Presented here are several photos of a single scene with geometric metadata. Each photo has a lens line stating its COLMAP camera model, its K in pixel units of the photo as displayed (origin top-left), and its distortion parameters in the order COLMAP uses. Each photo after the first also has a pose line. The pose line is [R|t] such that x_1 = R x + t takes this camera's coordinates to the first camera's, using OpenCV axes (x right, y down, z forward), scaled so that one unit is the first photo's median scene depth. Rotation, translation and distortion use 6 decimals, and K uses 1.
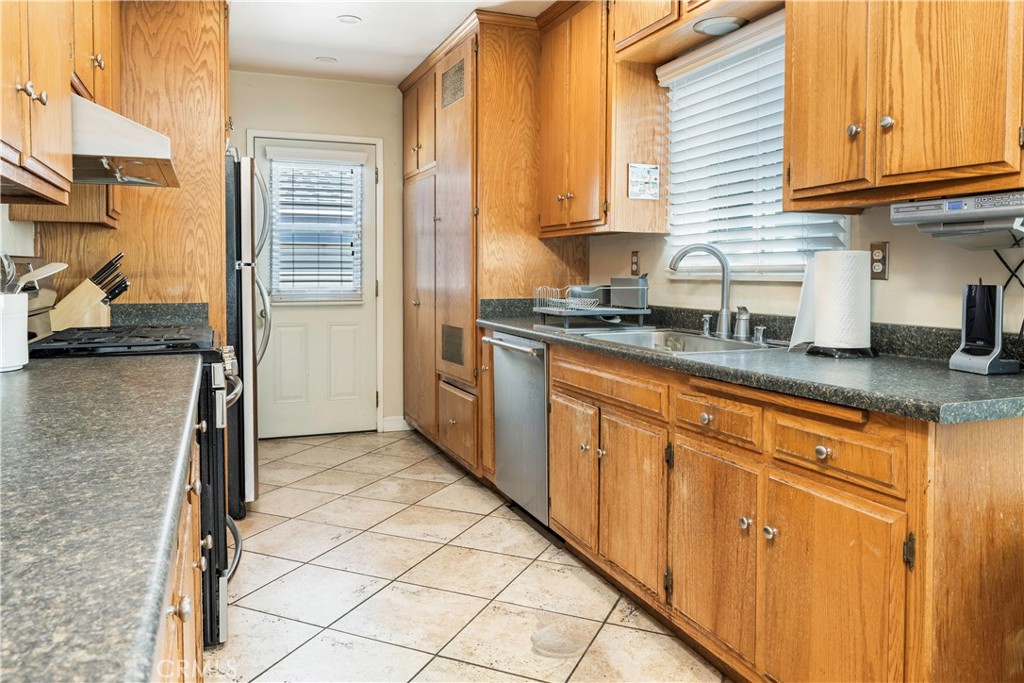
lens RADIAL K [[733.5, 0, 503.3], [0, 733.5, 294.4], [0, 0, 1]] dist [-0.003169, -0.001207]
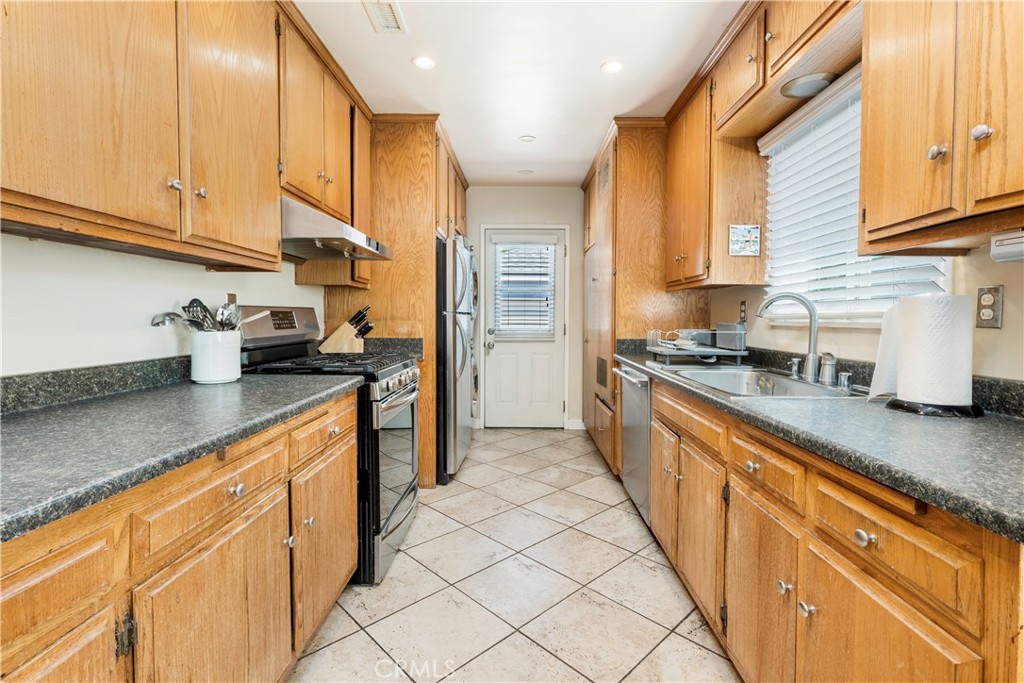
lens RADIAL K [[469.4, 0, 520.2], [0, 469.4, 331.4], [0, 0, 1]] dist [0.001580, -0.000349]
pose [[0.932428, 0.014065, -0.361083, 0.140579], [-0.014947, 0.999888, 0.000348, -0.005848], [0.361048, 0.005072, 0.932534, 0.197027]]
